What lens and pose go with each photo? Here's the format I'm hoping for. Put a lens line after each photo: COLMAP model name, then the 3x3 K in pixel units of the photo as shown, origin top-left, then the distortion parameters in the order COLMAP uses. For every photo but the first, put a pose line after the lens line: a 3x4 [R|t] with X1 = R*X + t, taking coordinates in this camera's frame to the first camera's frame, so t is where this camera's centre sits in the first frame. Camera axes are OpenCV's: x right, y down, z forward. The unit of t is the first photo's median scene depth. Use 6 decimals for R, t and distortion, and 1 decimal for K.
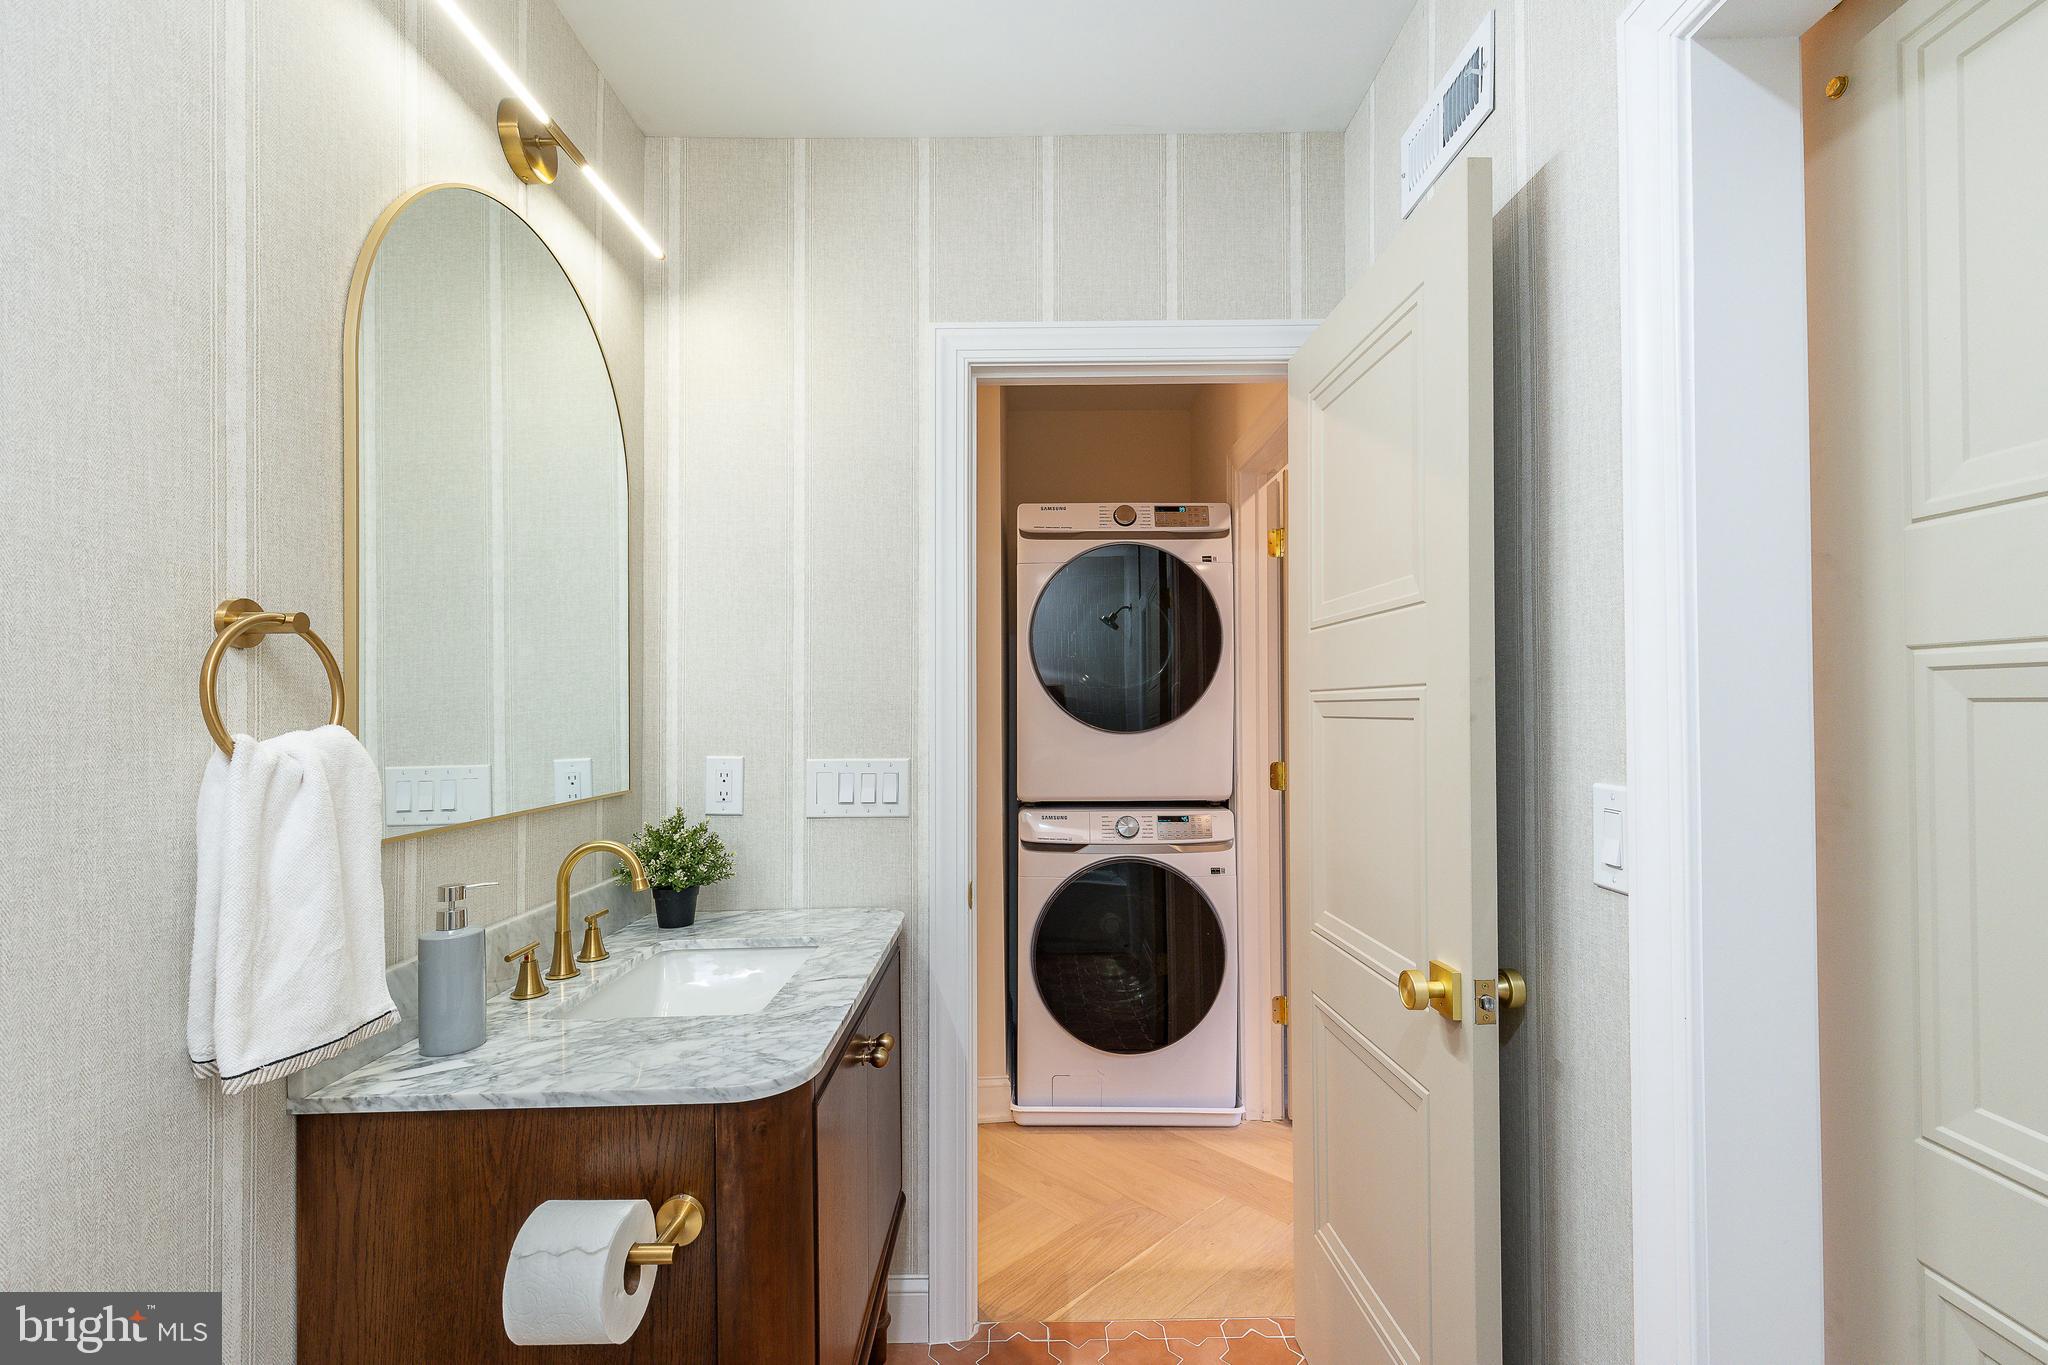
lens RADIAL K [[918.3, 0, 1026.4], [0, 918.3, 694.4], [0, 0, 1]] dist [-0.002324, 0.001876]
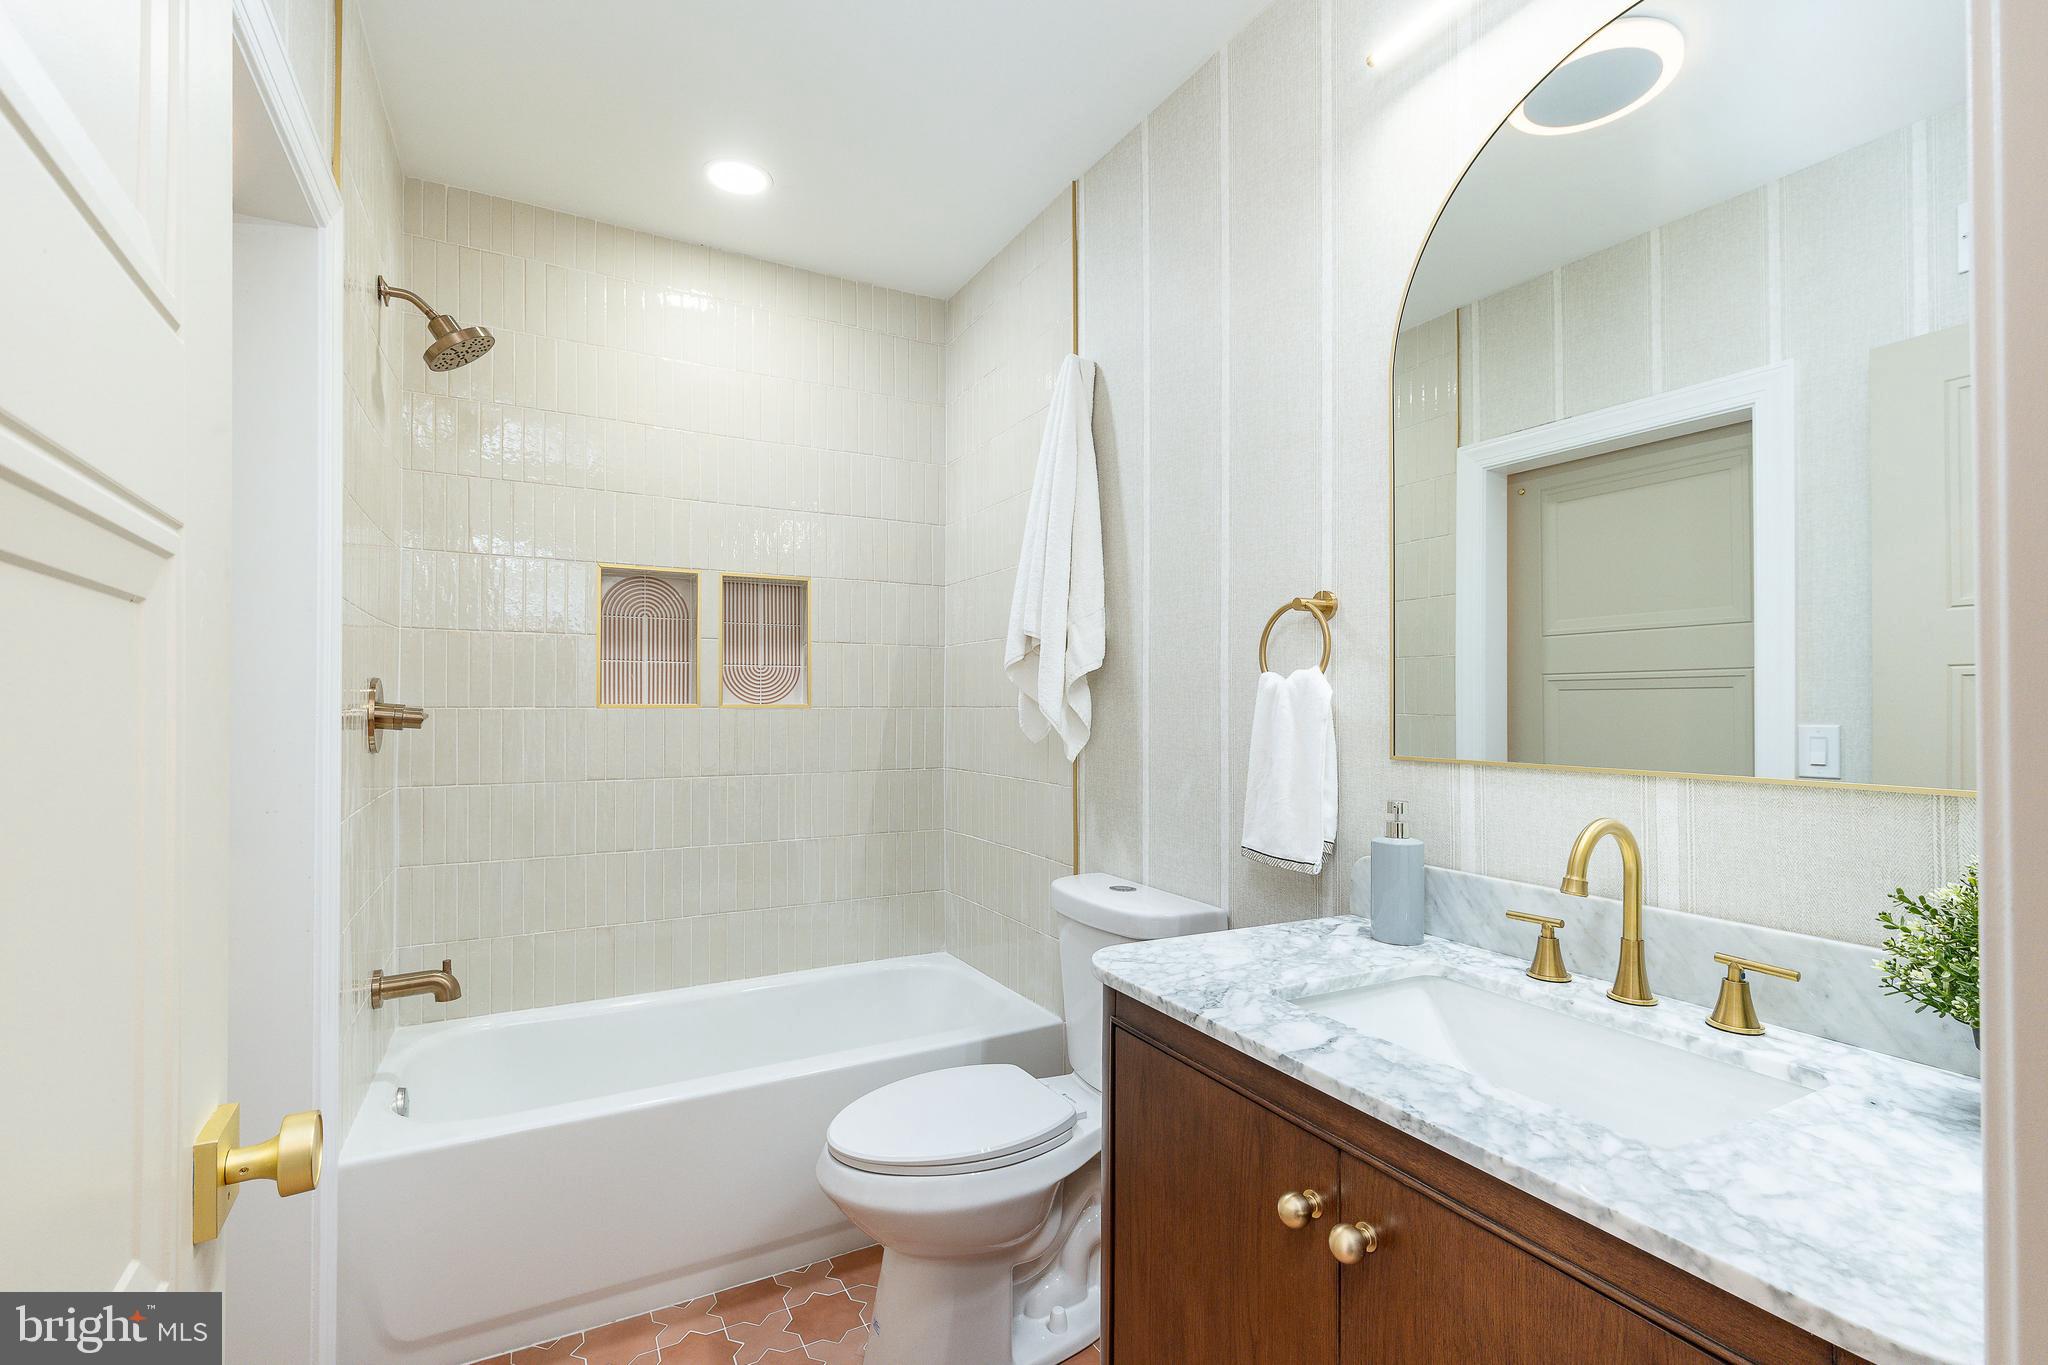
lens RADIAL K [[918.3, 0, 1034.0], [0, 918.3, 691.9], [0, 0, 1]] dist [-0.002324, 0.001876]
pose [[-0.871925, 0.007370, -0.489583, 0.338869], [0.019304, 0.999627, -0.019332, 0.078349], [0.489258, -0.026307, -0.871742, 1.737250]]
